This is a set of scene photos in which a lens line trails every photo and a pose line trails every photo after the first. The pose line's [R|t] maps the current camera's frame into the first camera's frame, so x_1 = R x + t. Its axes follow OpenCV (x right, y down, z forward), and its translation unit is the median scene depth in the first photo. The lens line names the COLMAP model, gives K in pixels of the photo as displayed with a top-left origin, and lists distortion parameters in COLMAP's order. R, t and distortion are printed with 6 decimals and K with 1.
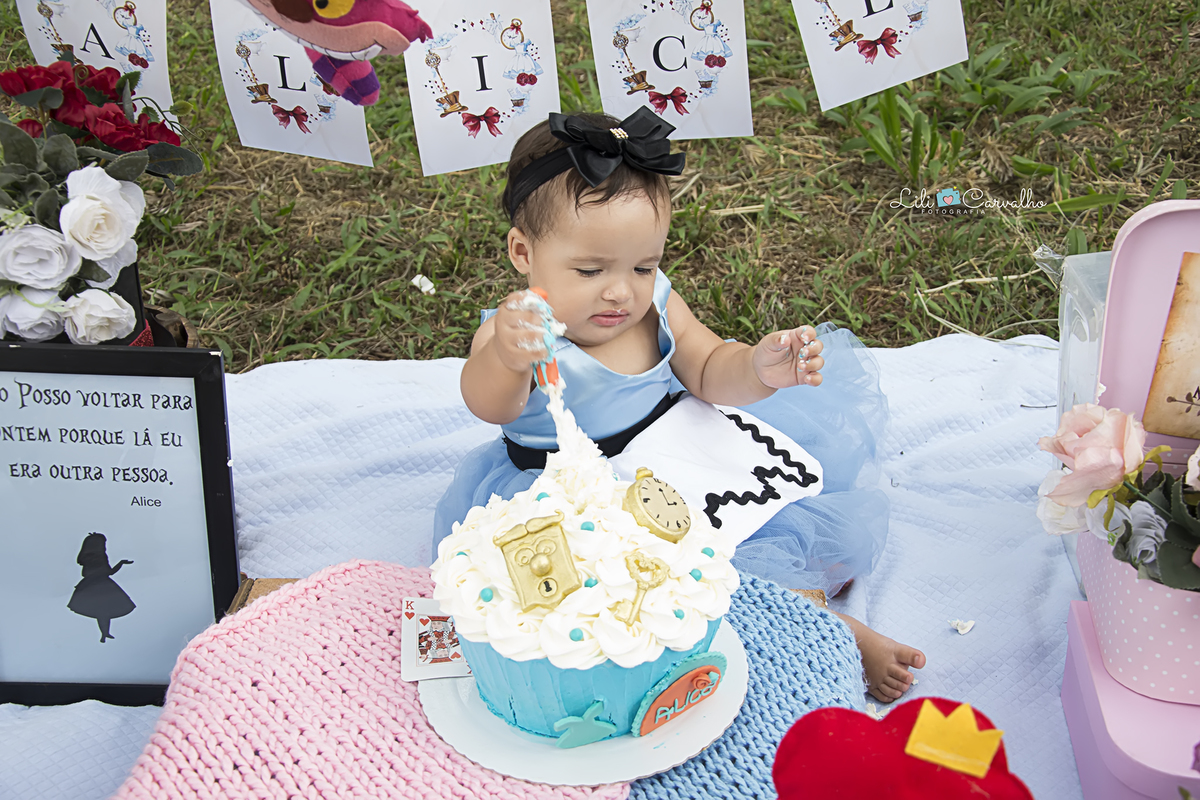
lens RADIAL K [[1310.3, 0, 583.7], [0, 1310.3, 387.4], [0, 0, 1]] dist [0.025891, 0.000000]
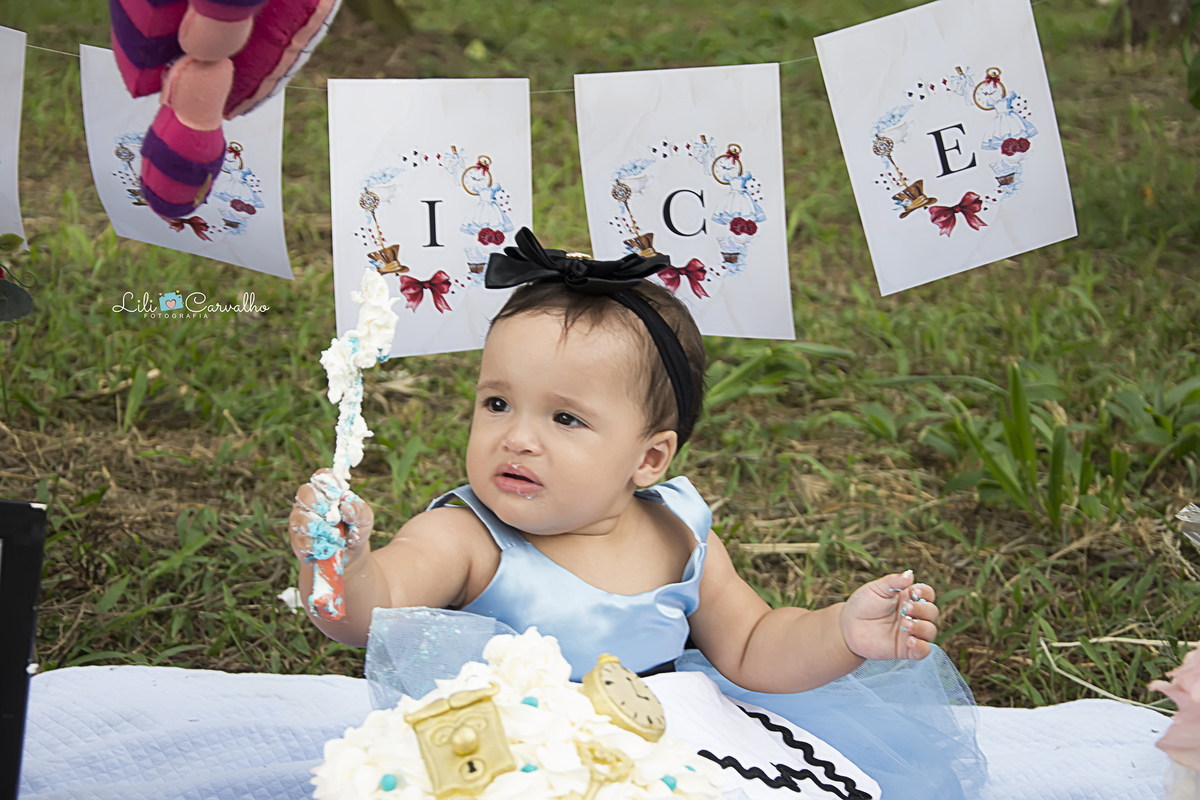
lens RADIAL K [[2298.2, 0, 577.8], [0, 2298.2, 401.5], [0, 0, 1]] dist [0.382784, 0.000000]
pose [[0.997560, 0.069589, 0.005579, 0.007871], [-0.065325, 0.958648, -0.276996, 0.219240], [-0.024624, 0.275955, 0.960855, -0.236819]]
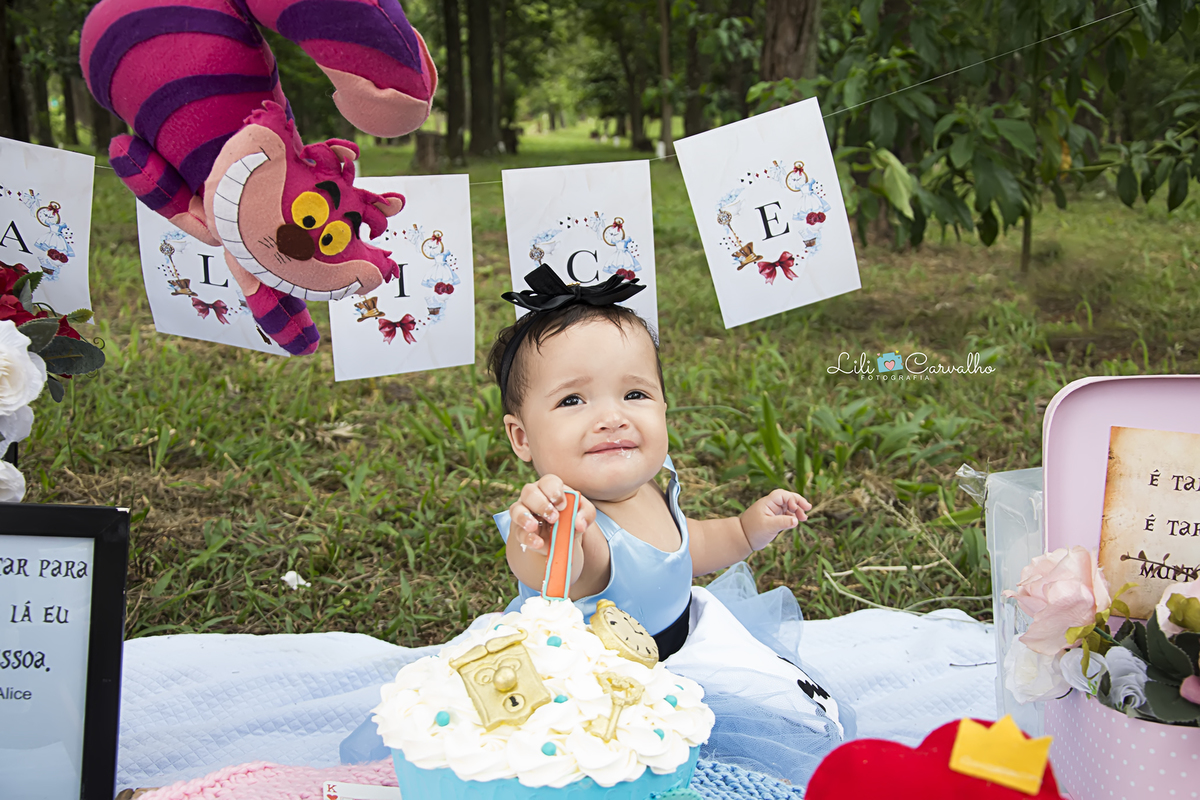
lens RADIAL K [[1404.6, 0, 587.6], [0, 1404.6, 392.1], [0, 0, 1]] dist [0.060408, 0.000000]
pose [[0.992013, 0.021331, 0.124318, -0.070975], [0.019530, 0.947734, -0.318462, 0.180167], [-0.124614, 0.318347, 0.939748, 0.012369]]
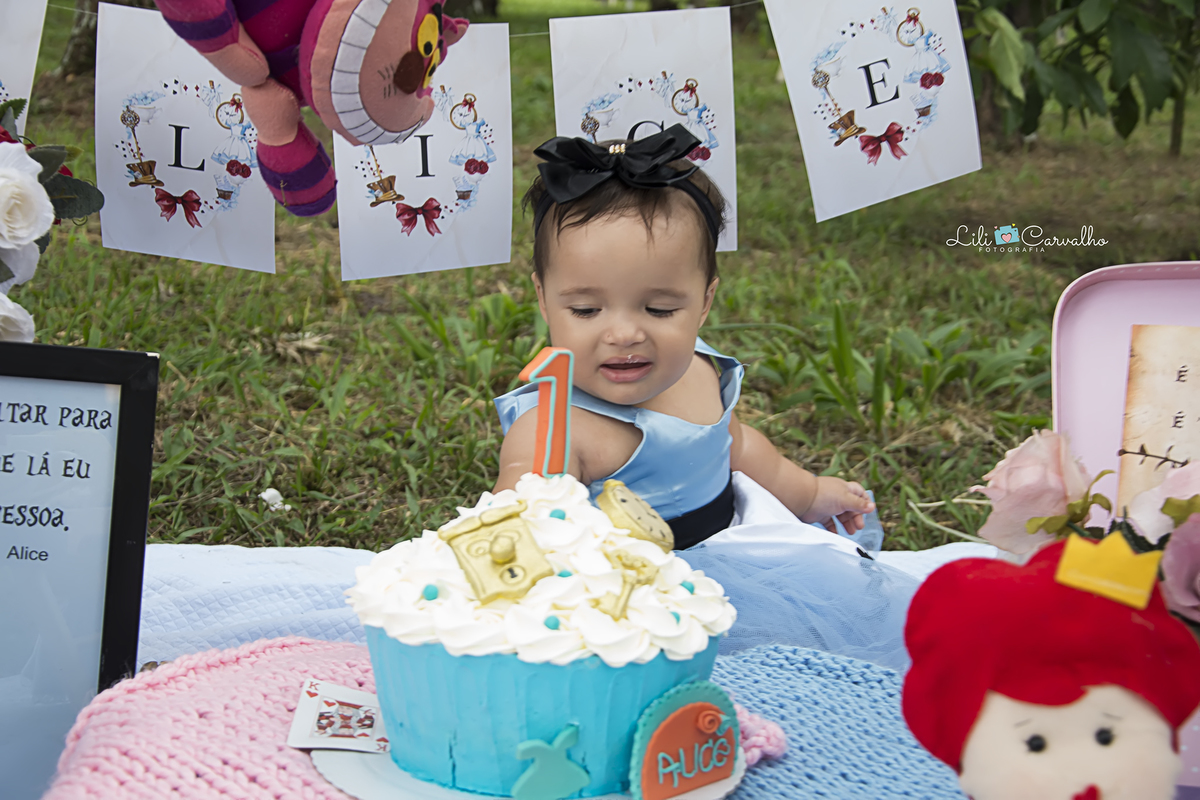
lens RADIAL K [[1864.9, 0, 584.2], [0, 1864.9, 379.0], [0, 0, 1]] dist [0.211146, 0.000000]
pose [[0.990895, 0.043733, 0.127339, -0.136126], [-0.003625, 0.954100, -0.299466, 0.287615], [-0.134590, 0.296277, 0.945571, -0.128608]]
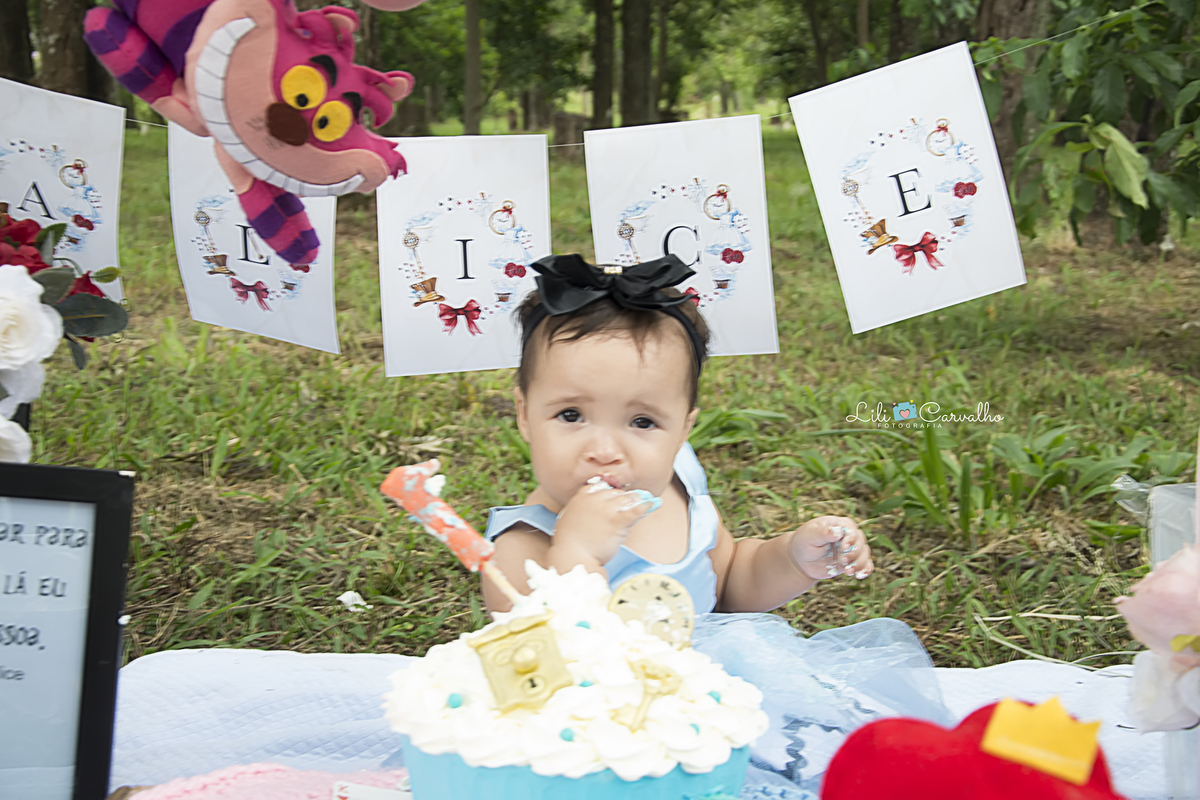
lens RADIAL K [[1708.7, 0, 582.3], [0, 1708.7, 402.4], [0, 0, 1]] dist [0.188119, 0.000000]
pose [[0.998502, 0.050547, 0.020927, -0.019138], [-0.040635, 0.941360, -0.334947, 0.237926], [-0.036631, 0.333595, 0.942004, -0.038422]]
